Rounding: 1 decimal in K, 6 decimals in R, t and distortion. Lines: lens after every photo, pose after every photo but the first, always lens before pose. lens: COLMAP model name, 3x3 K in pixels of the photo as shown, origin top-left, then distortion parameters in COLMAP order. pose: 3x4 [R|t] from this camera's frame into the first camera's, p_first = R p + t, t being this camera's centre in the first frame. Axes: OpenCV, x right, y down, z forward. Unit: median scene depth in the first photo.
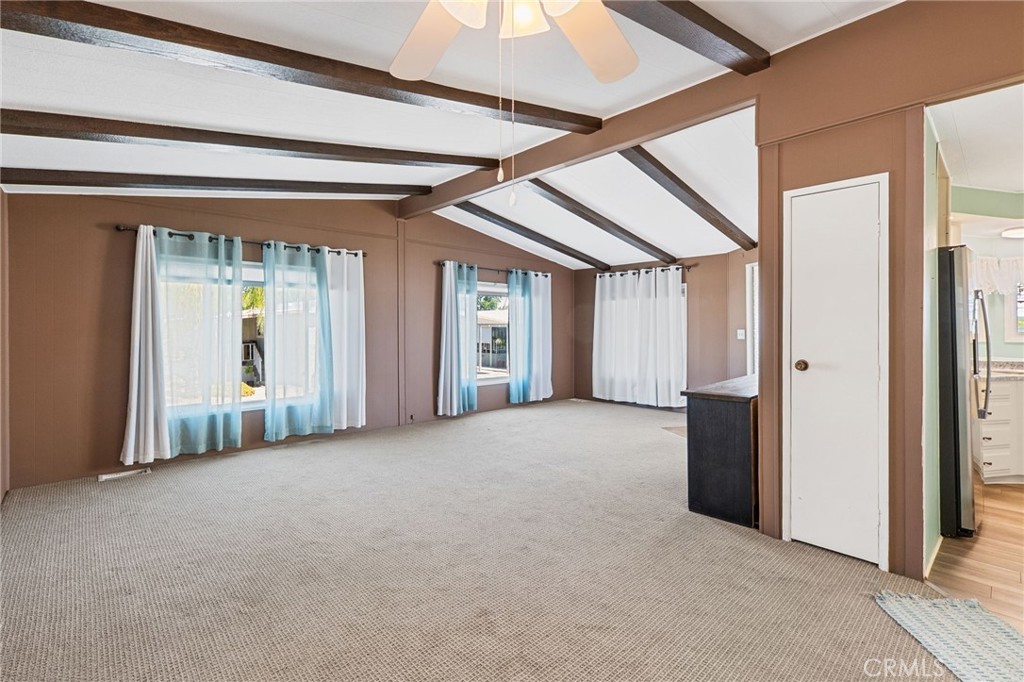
lens RADIAL K [[480.3, 0, 510.8], [0, 480.3, 325.8], [0, 0, 1]] dist [0.002190, 0.000274]
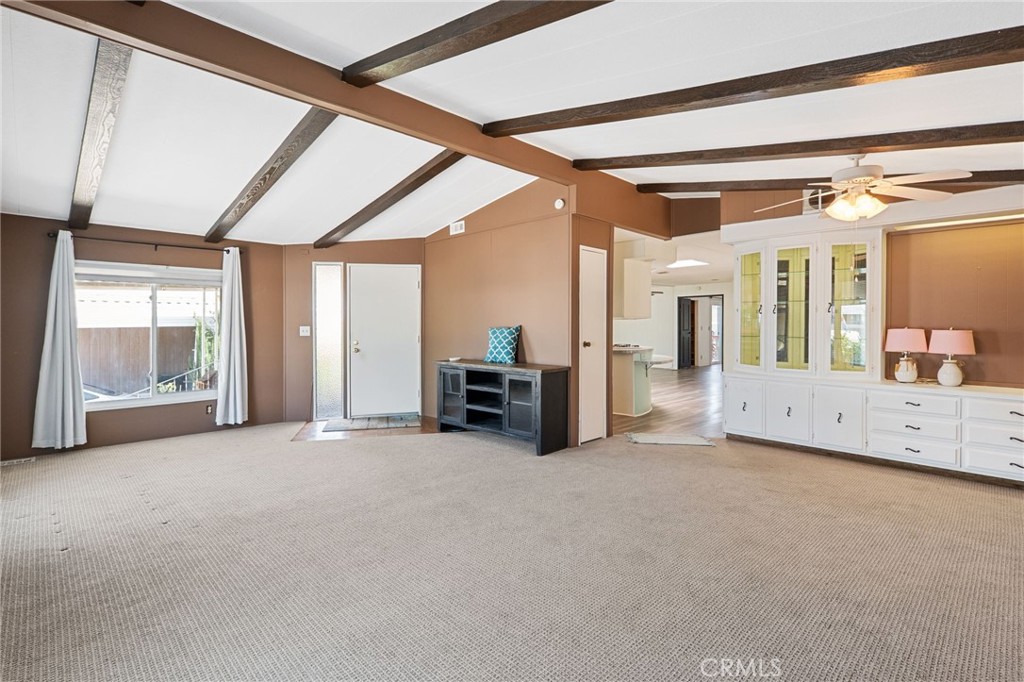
lens RADIAL K [[498.9, 0, 507.3], [0, 498.9, 332.0], [0, 0, 1]] dist [0.001226, 0.000027]
pose [[-0.057692, -0.013682, 0.998241, -0.937444], [-0.001249, 0.999906, 0.013633, 0.008316], [-0.998334, -0.000461, -0.057704, 1.055590]]
